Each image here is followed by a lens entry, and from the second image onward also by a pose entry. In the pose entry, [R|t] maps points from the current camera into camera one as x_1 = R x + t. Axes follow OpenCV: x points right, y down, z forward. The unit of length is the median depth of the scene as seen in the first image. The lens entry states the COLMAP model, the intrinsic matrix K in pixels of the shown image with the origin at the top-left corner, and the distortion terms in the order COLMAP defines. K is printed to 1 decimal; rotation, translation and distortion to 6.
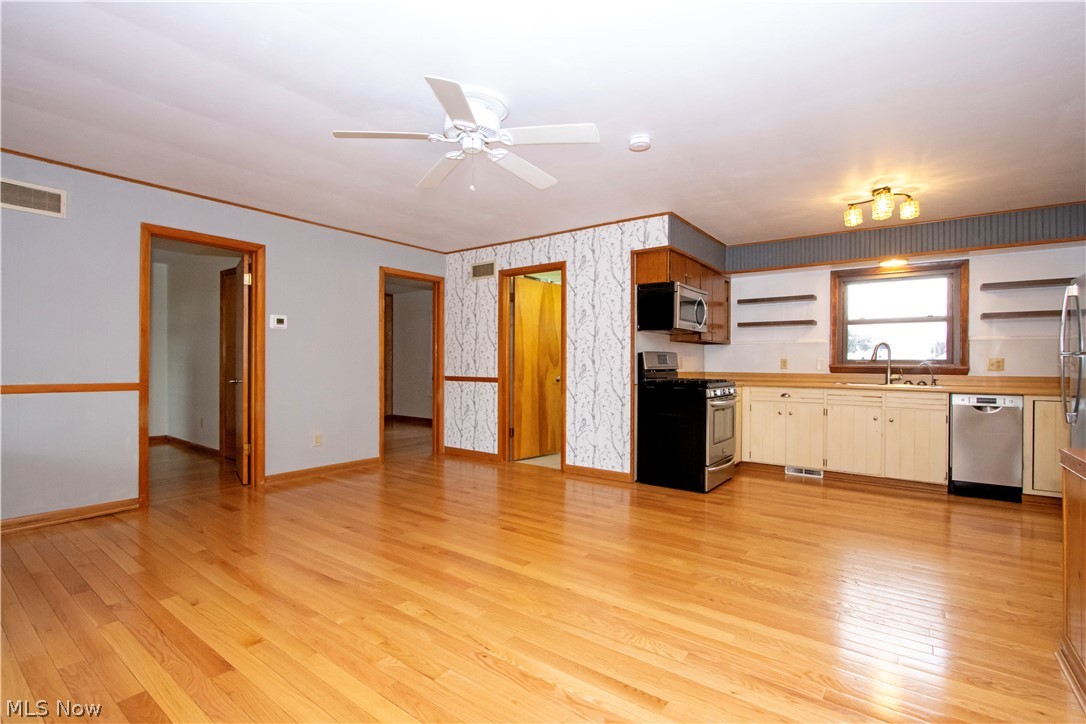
lens RADIAL K [[508.8, 0, 540.1], [0, 508.8, 365.5], [0, 0, 1]] dist [-0.010300, 0.000581]
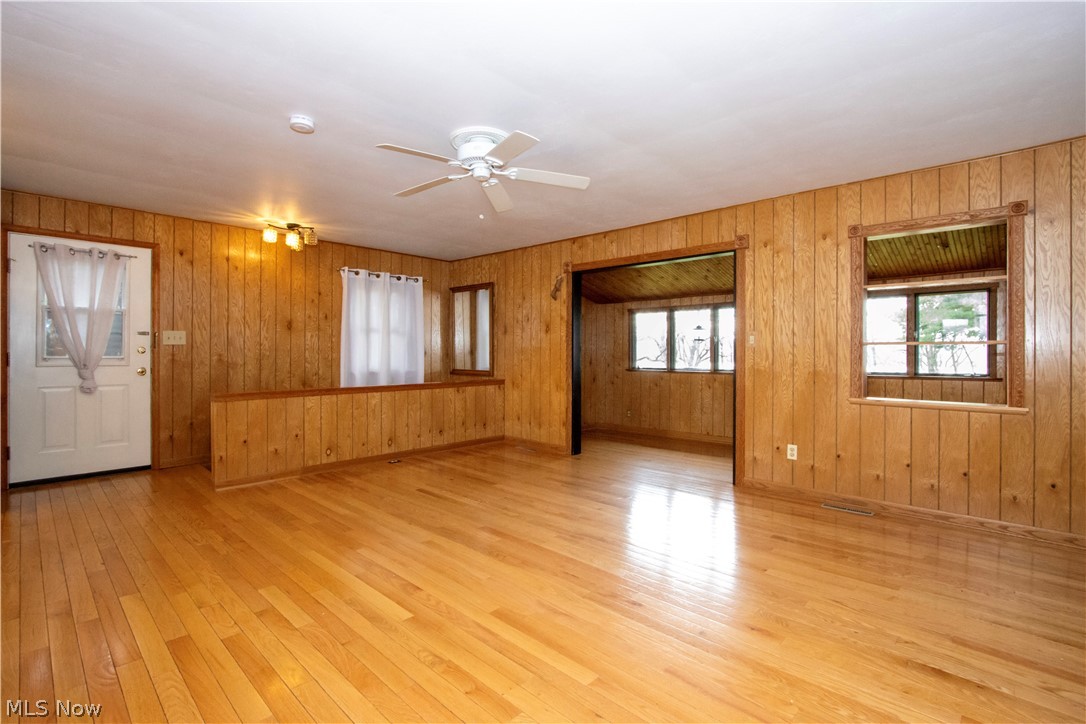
lens RADIAL K [[503.7, 0, 538.4], [0, 503.7, 351.7], [0, 0, 1]] dist [-0.014187, 0.000199]
pose [[-0.993020, -0.011835, 0.117353, -0.227138], [-0.011534, 0.999928, 0.003238, -0.014581], [-0.117383, 0.001861, -0.993085, 1.193181]]
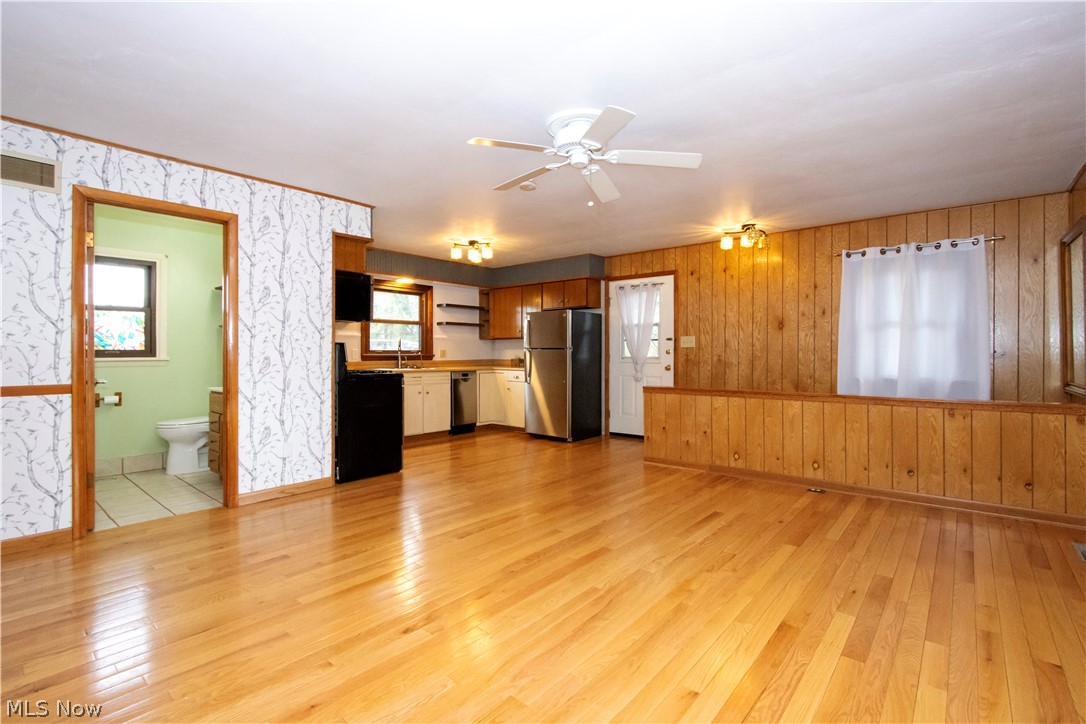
lens RADIAL K [[503.7, 0, 538.4], [0, 503.7, 351.7], [0, 0, 1]] dist [-0.014187, 0.000199]
pose [[0.061968, -0.005485, 0.998063, -0.682457], [0.003357, 0.999980, 0.005287, -0.013716], [-0.998072, 0.003023, 0.061985, 0.566789]]
